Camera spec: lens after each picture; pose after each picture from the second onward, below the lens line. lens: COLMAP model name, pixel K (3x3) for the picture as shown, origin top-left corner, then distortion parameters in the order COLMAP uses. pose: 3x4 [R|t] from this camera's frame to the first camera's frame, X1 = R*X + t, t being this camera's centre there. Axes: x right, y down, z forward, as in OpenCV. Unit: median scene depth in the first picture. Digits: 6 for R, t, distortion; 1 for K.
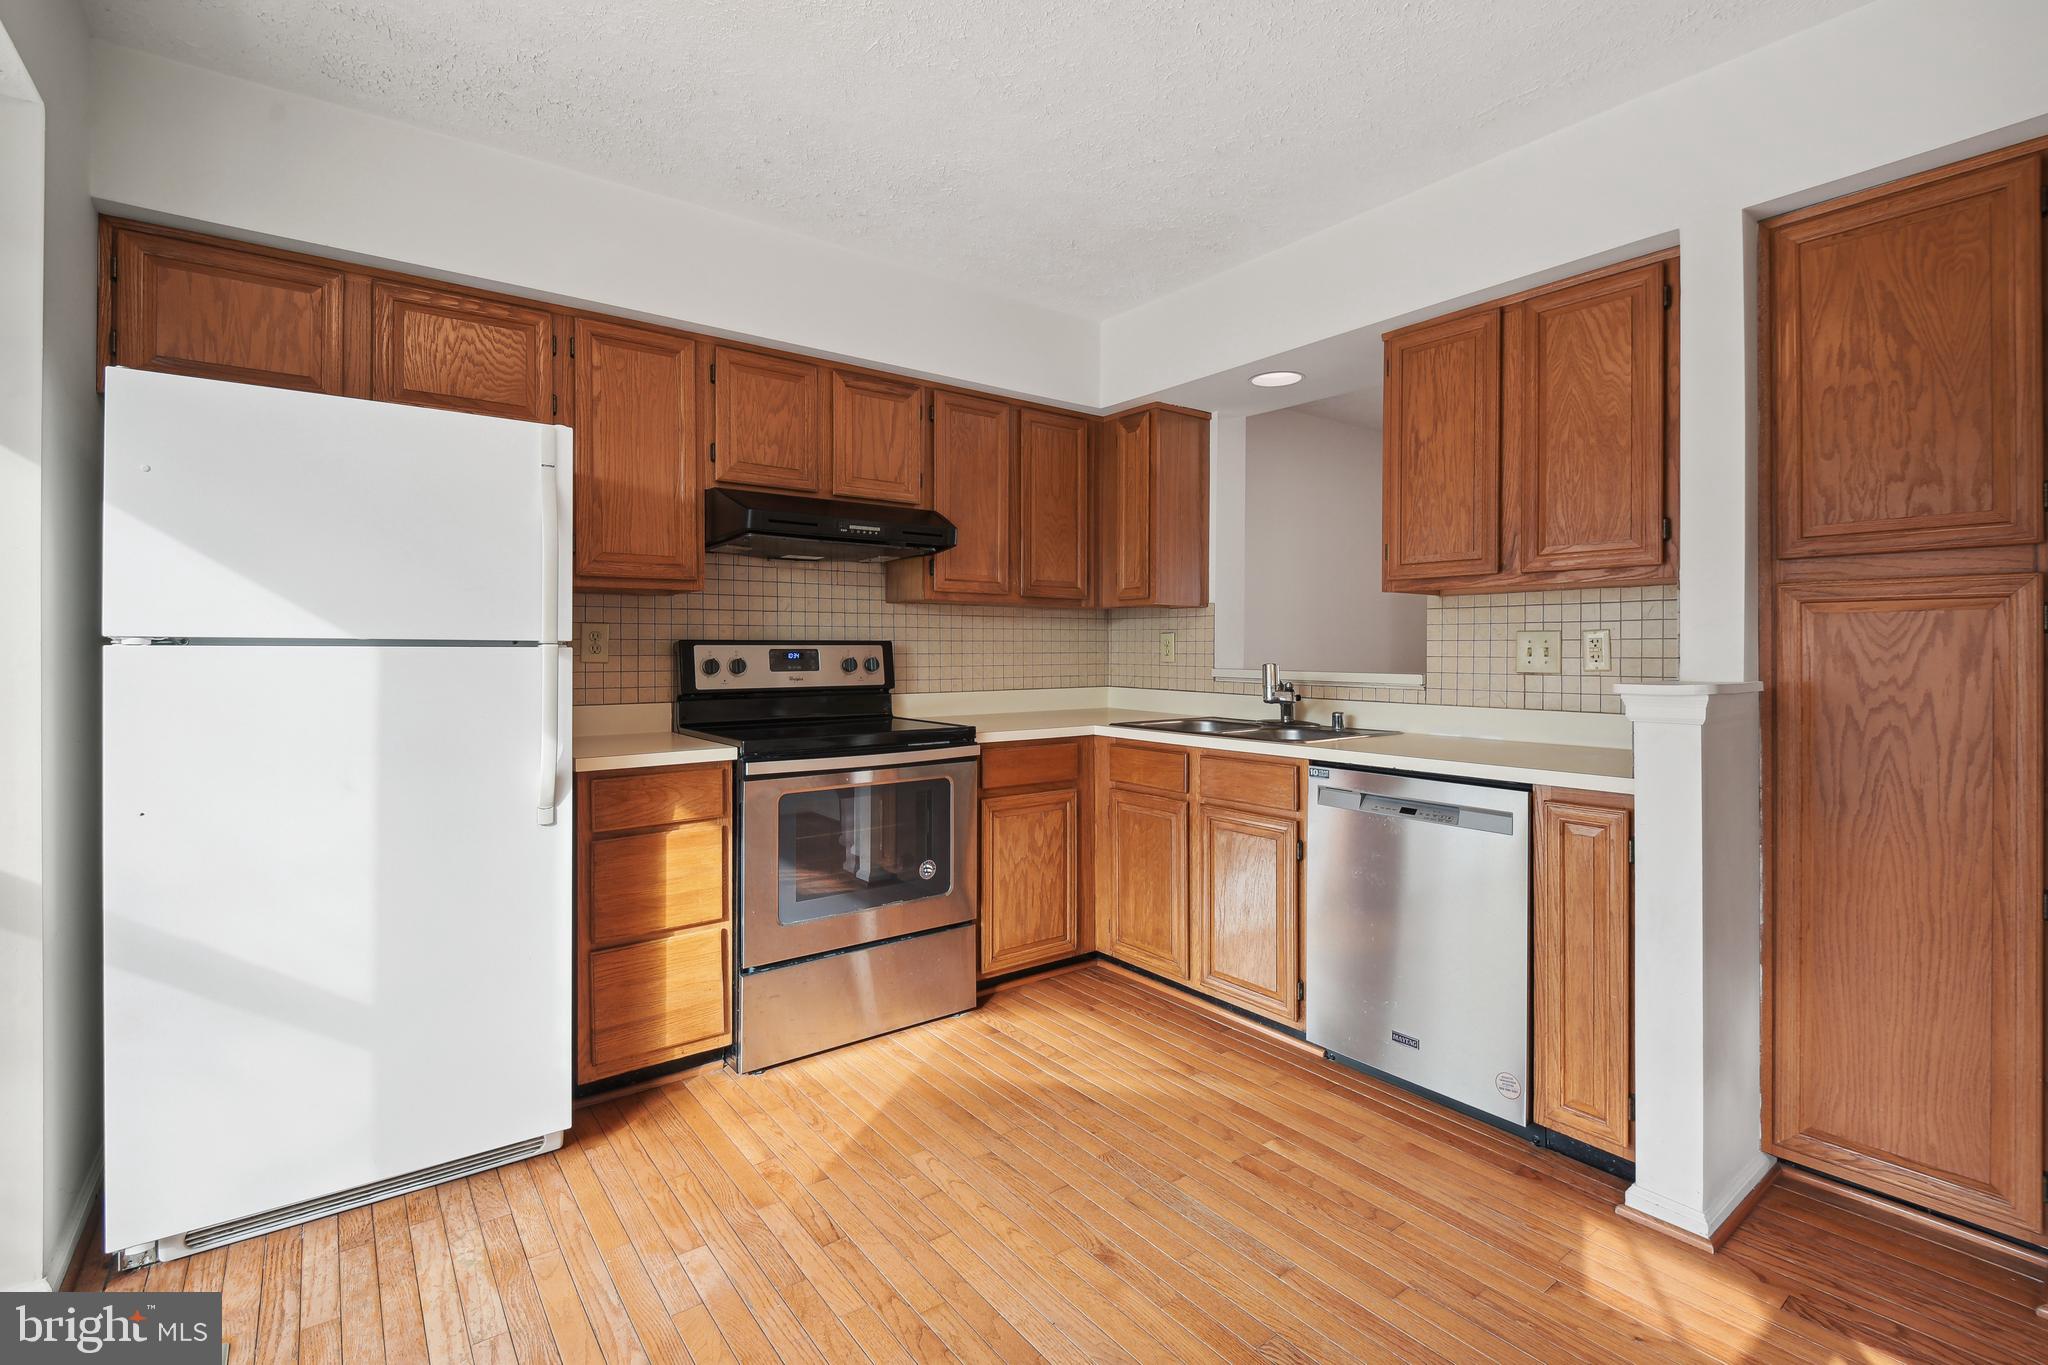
lens RADIAL K [[932.7, 0, 1047.5], [0, 932.7, 653.9], [0, 0, 1]] dist [-0.005220, -0.001852]
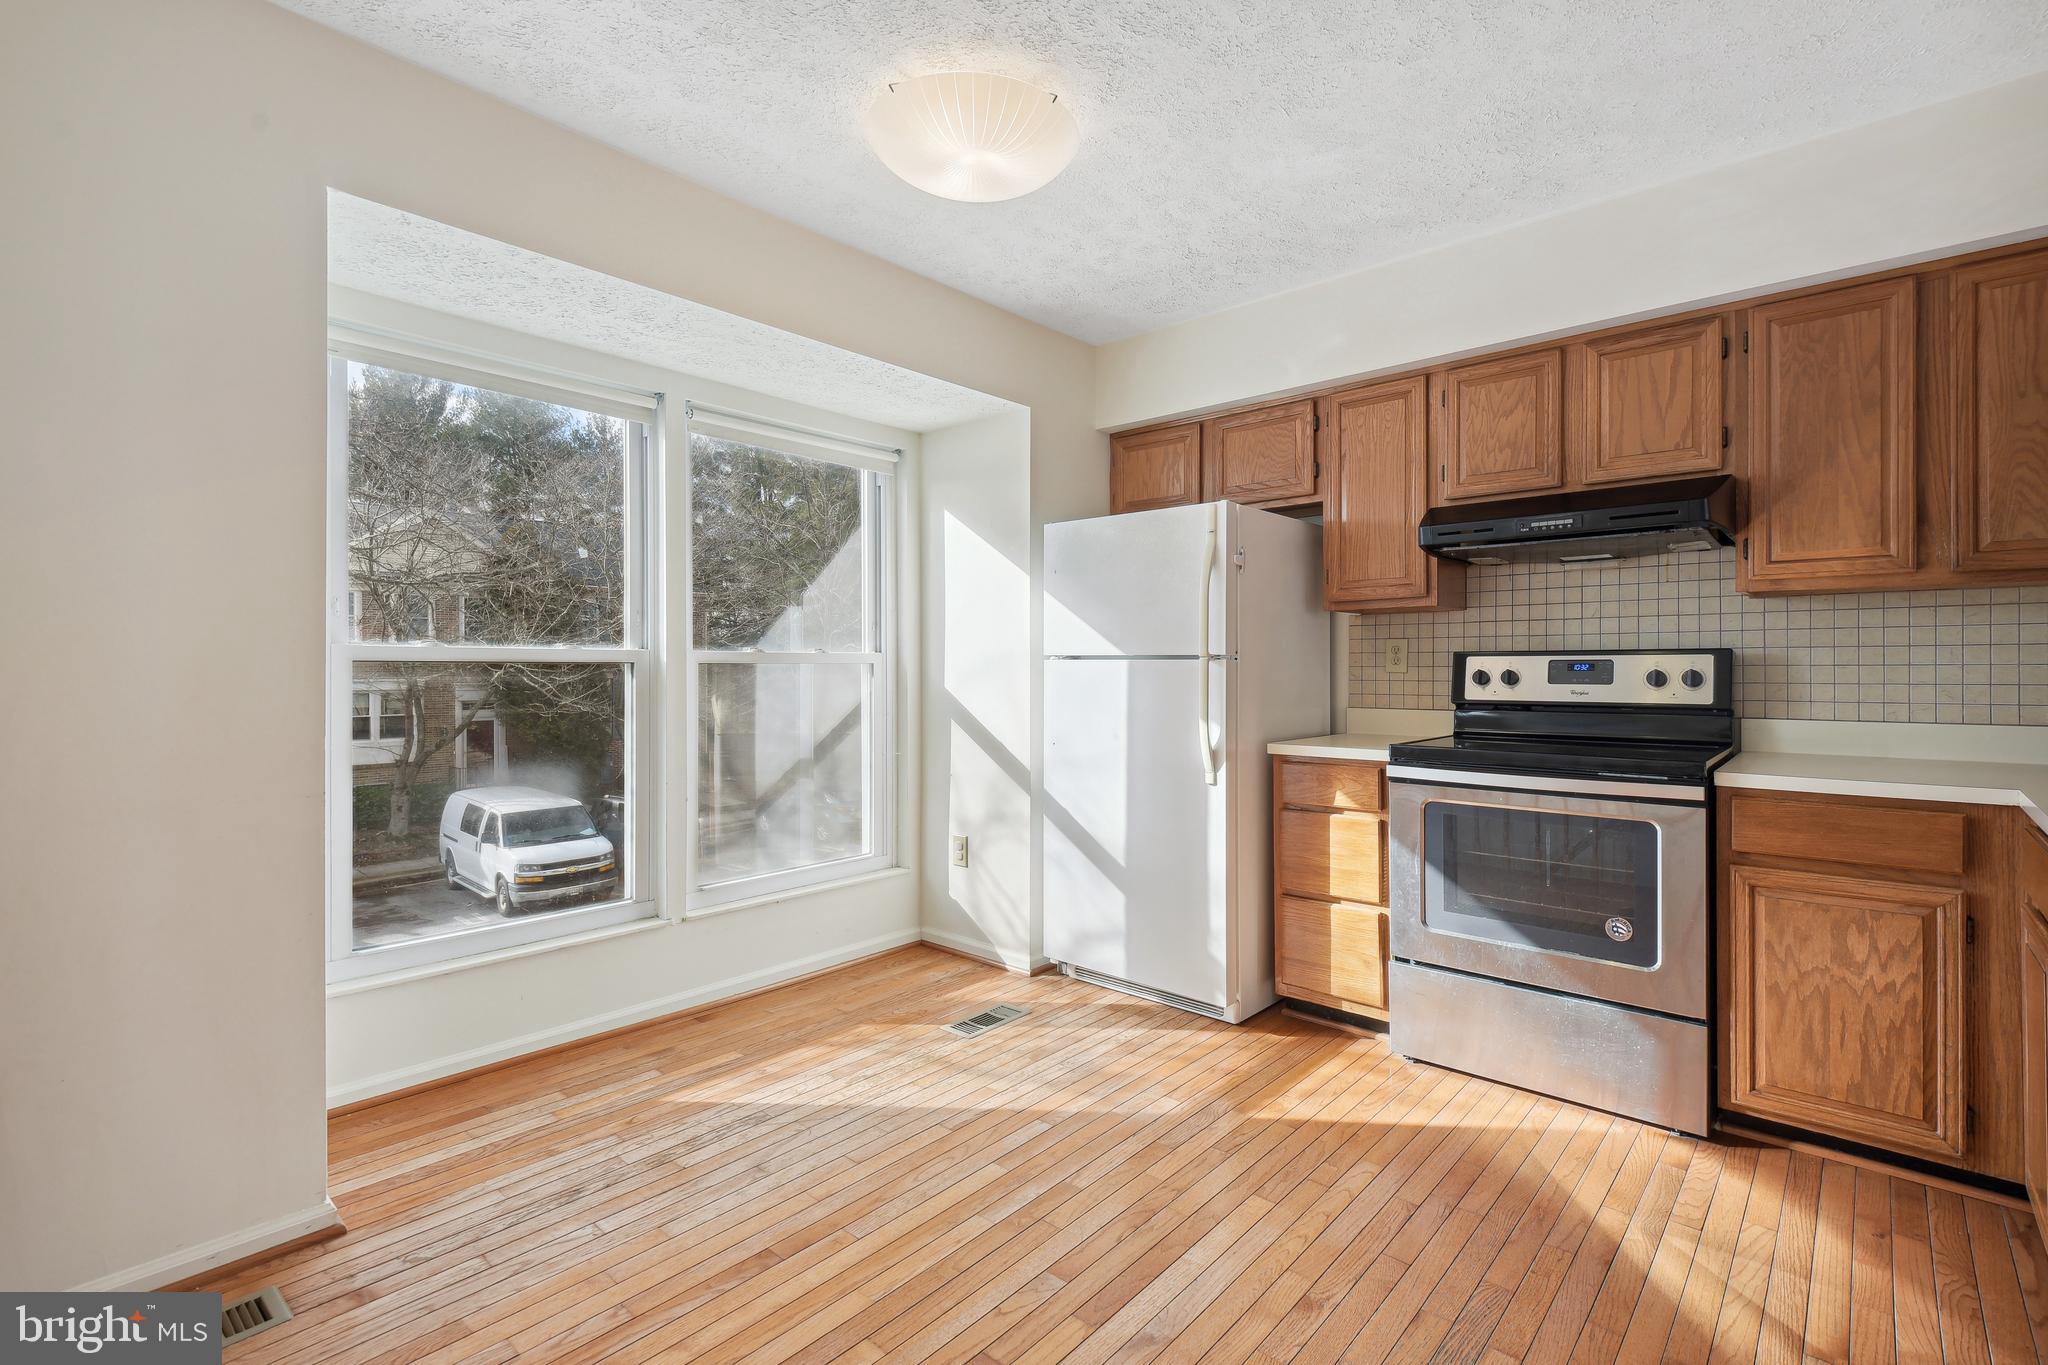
lens RADIAL K [[932.7, 0, 1023.5], [0, 932.7, 669.6], [0, 0, 1]] dist [-0.005220, -0.001852]
pose [[0.162340, 0.004592, -0.986724, 0.564969], [-0.002119, 0.999988, 0.004305, 0.001721], [0.986733, 0.001392, 0.162348, 0.338343]]
